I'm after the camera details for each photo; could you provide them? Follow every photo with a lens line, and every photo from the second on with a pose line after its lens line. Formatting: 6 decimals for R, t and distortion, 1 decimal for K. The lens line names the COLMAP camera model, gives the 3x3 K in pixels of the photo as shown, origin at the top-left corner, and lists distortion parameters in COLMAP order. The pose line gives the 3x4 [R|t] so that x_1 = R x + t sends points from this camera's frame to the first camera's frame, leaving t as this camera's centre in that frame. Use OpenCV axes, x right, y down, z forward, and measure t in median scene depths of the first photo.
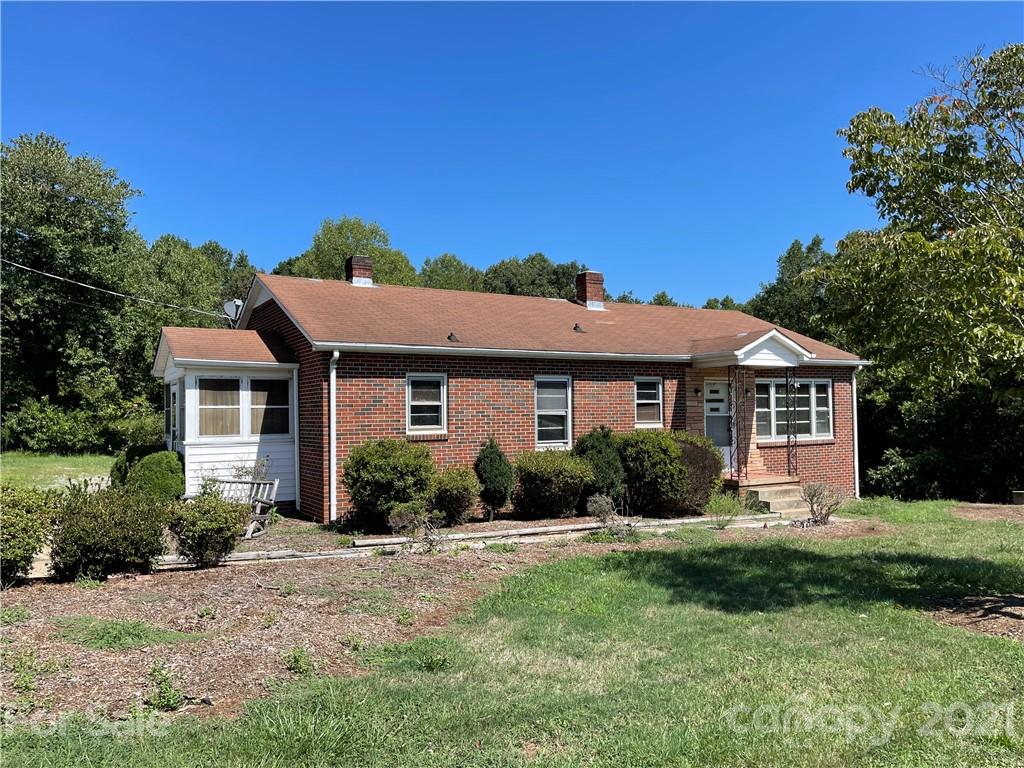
lens RADIAL K [[773.6, 0, 518.9], [0, 773.6, 381.8], [0, 0, 1]] dist [0.067122, -0.088526]
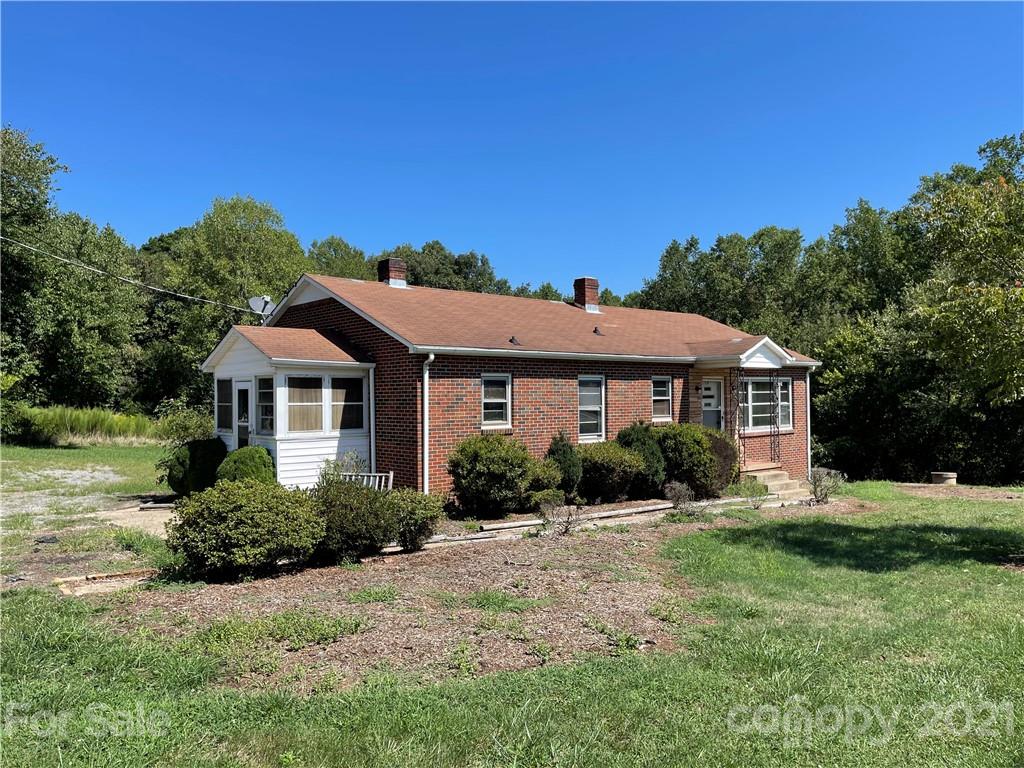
lens RADIAL K [[773.6, 0, 518.9], [0, 773.6, 381.8], [0, 0, 1]] dist [0.067122, -0.088526]
pose [[0.983437, 0.007278, 0.181105, -0.274905], [-0.010828, 0.999768, 0.018617, -0.019353], [-0.180928, -0.020269, 0.983288, -0.084029]]
